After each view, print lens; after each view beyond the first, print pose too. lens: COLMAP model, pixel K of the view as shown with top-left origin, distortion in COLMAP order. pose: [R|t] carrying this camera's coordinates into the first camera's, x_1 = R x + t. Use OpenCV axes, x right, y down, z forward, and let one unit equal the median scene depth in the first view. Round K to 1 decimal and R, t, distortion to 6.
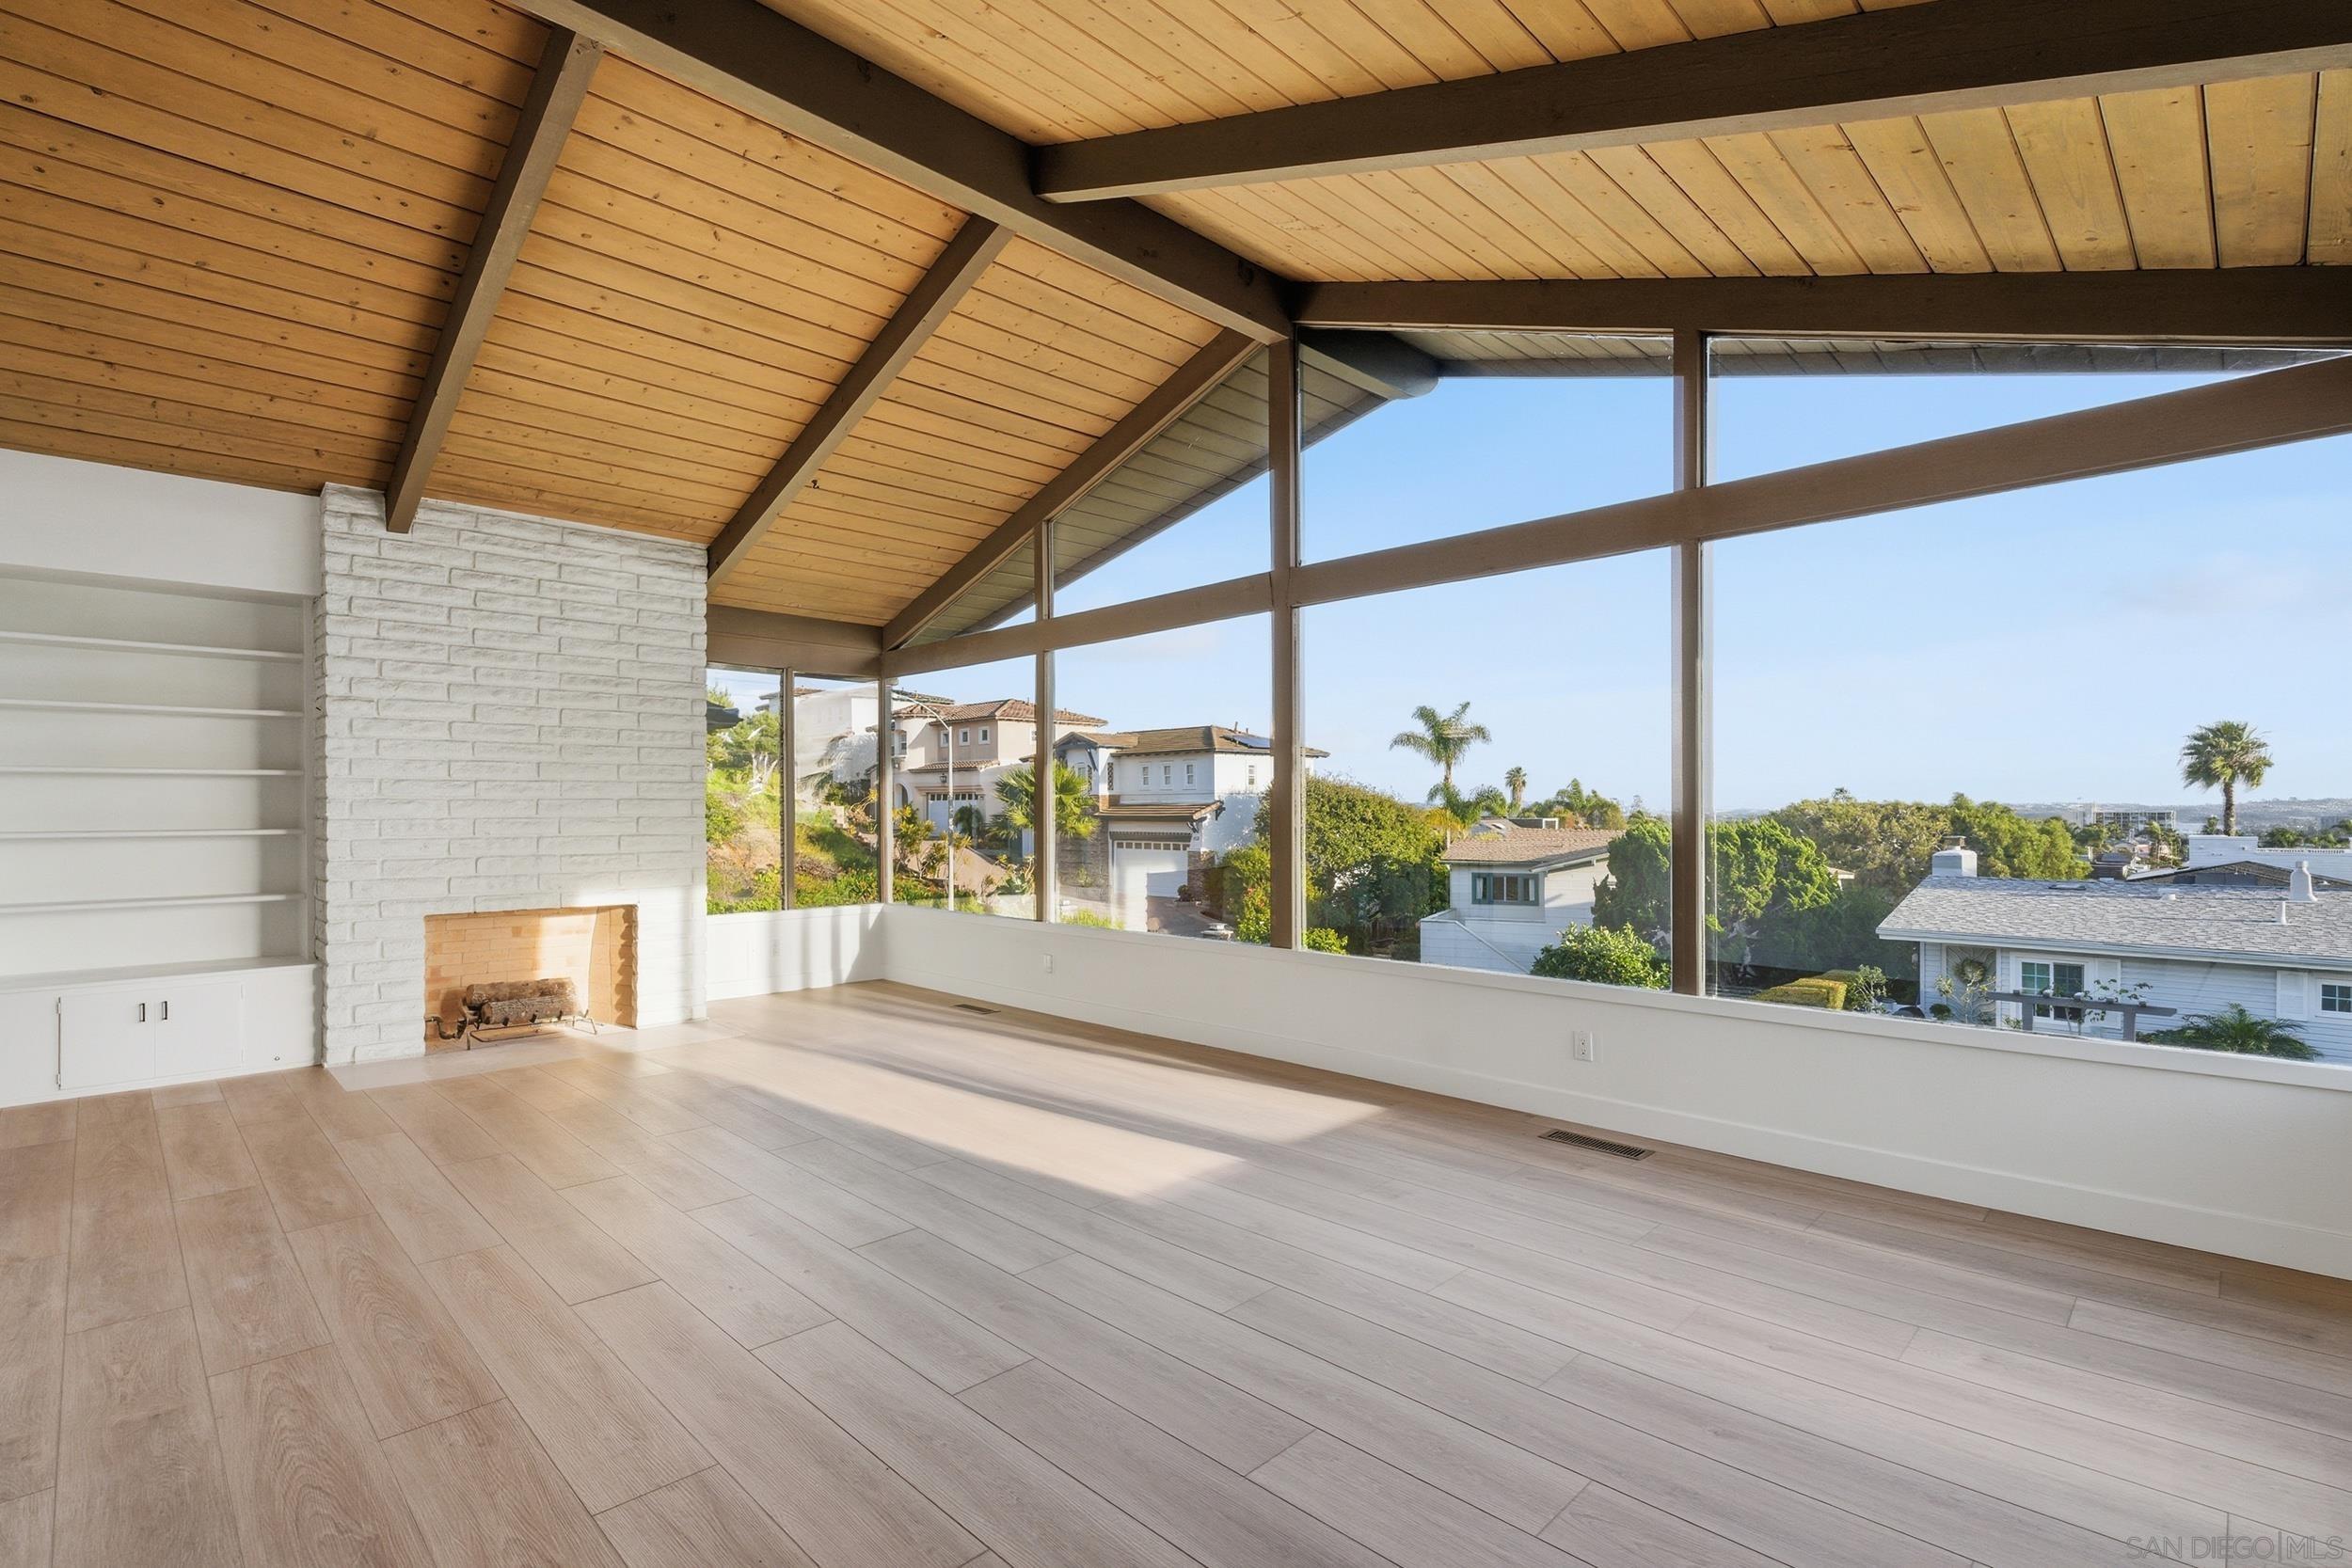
lens RADIAL K [[1089.3, 0, 1173.7], [0, 1089.3, 807.8], [0, 0, 1]] dist [-0.006235, 0.000506]
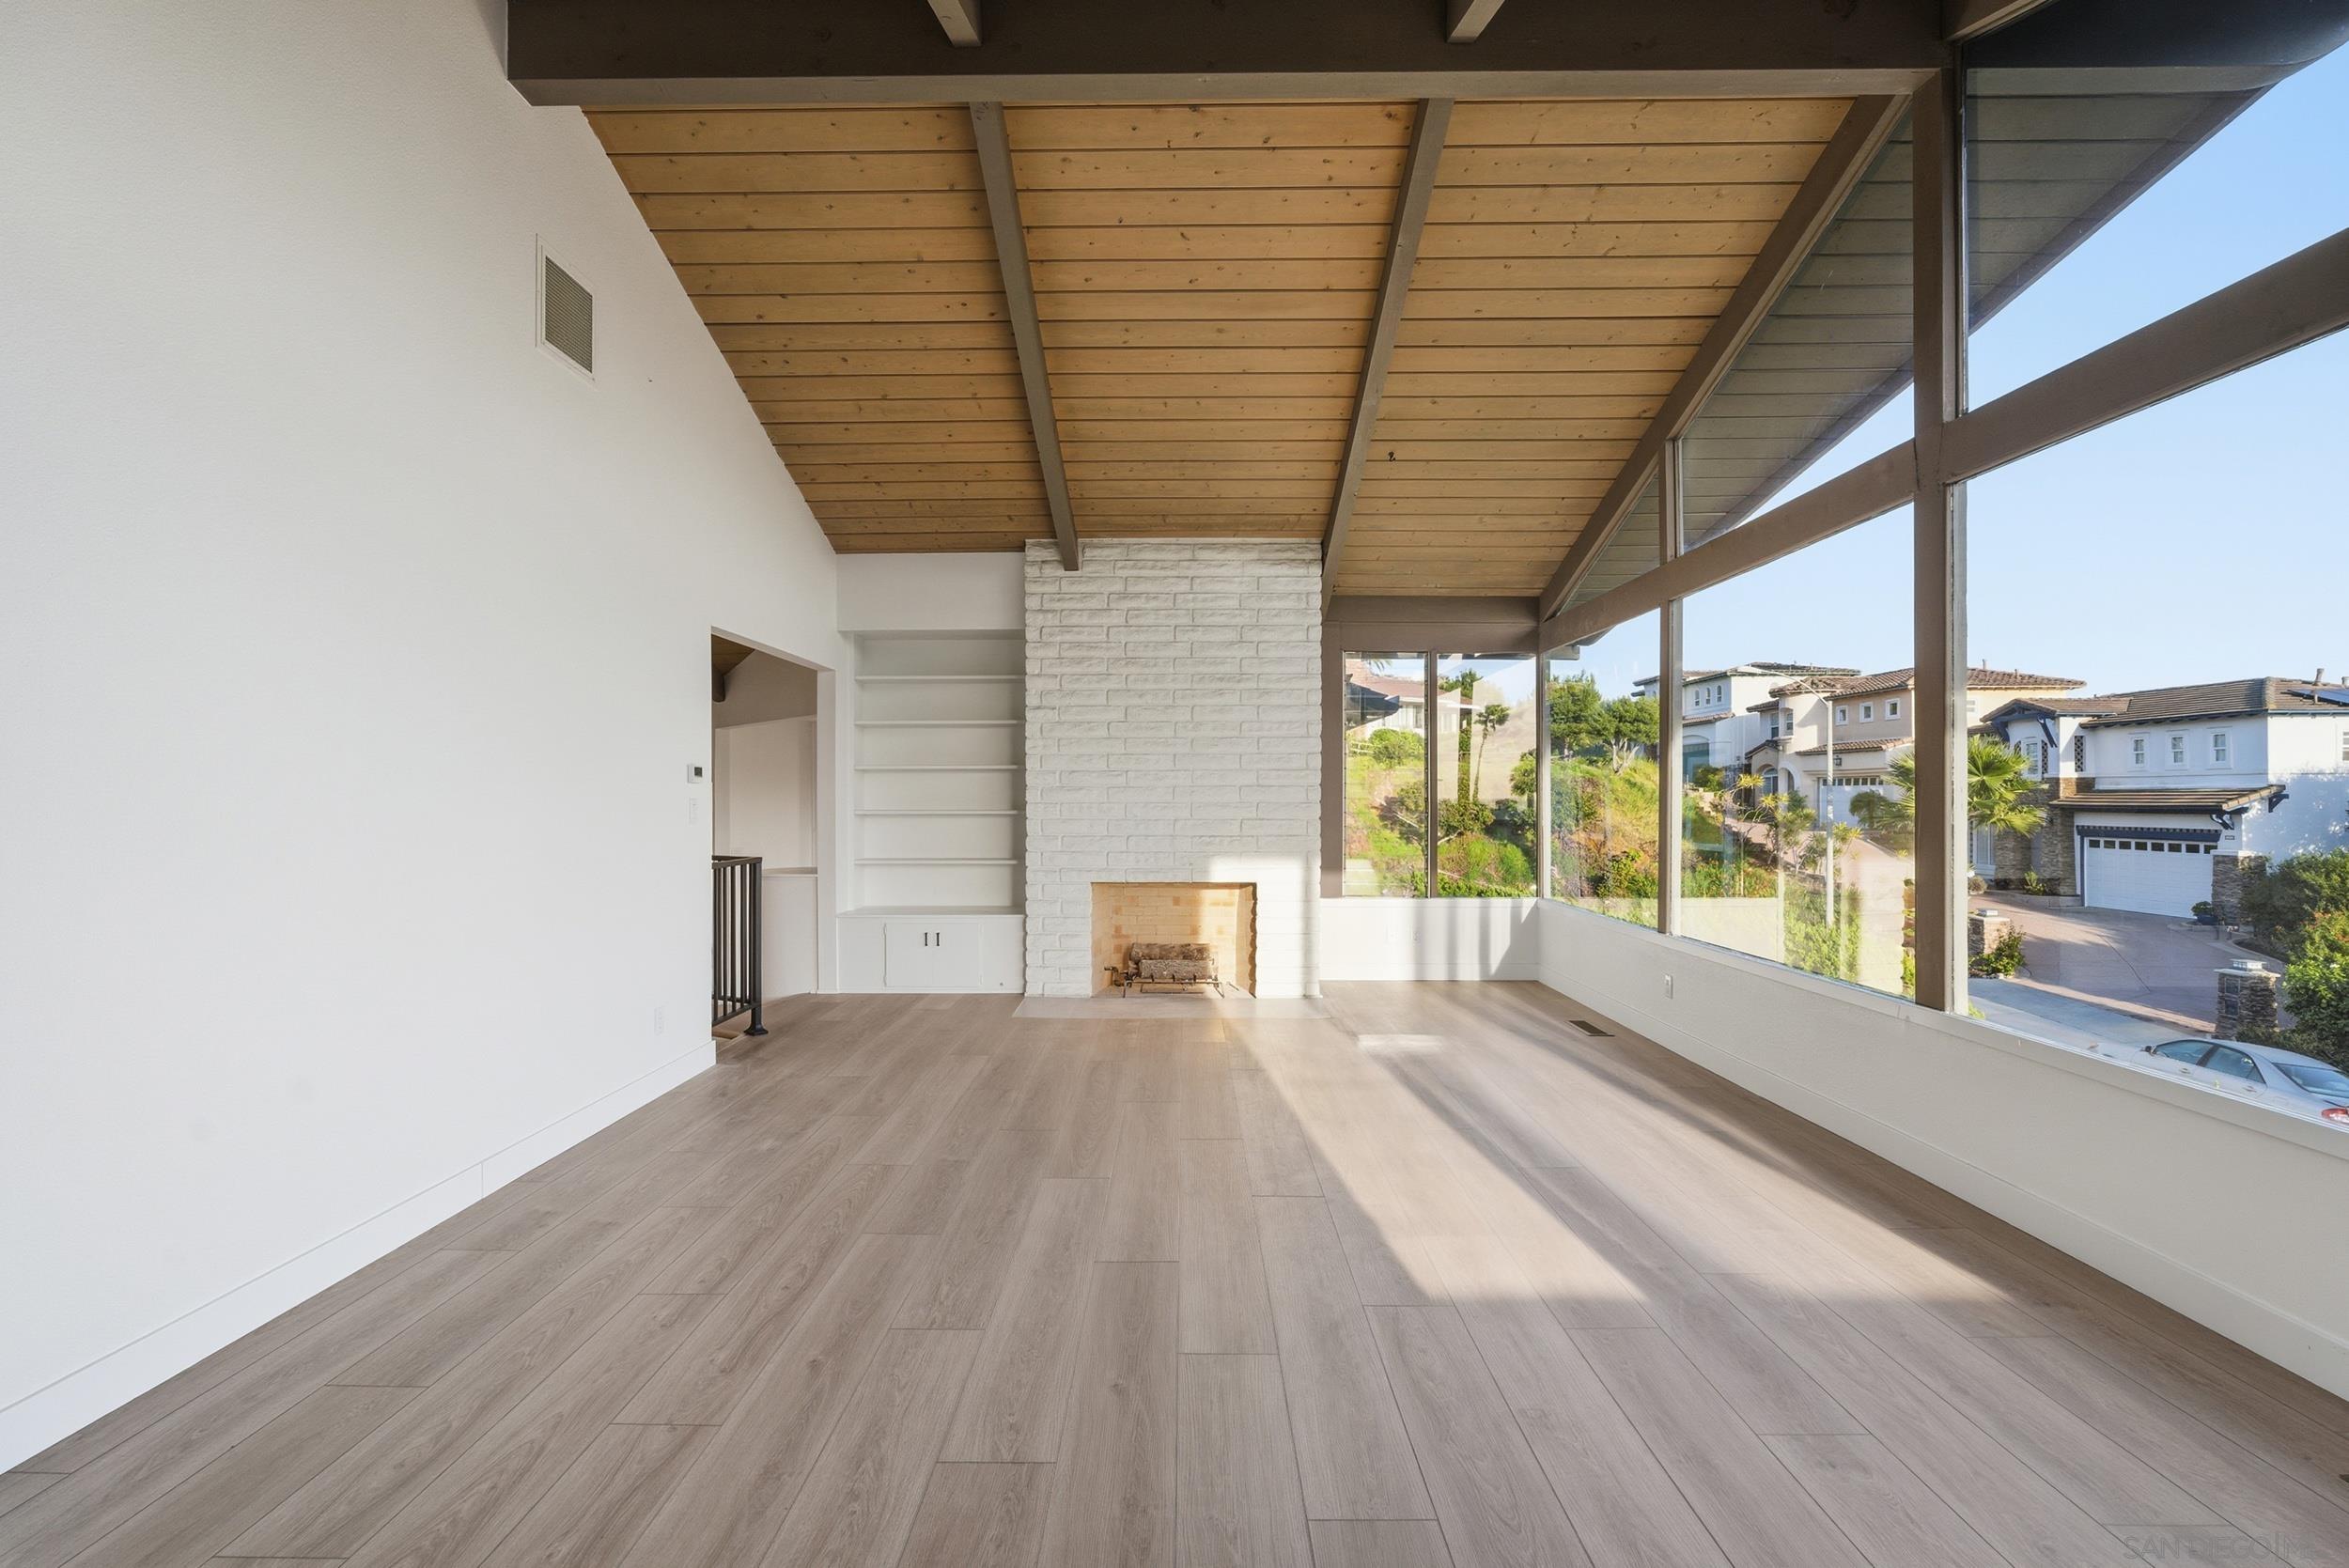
lens RADIAL K [[1066.8, 0, 1177.4], [0, 1066.8, 802.1], [0, 0, 1]] dist [-0.027758, 0.014649]
pose [[0.703165, 0.006168, -0.711000, 0.207862], [-0.000697, 0.999968, 0.007986, -0.000166], [0.711026, -0.005119, 0.703147, 0.207734]]
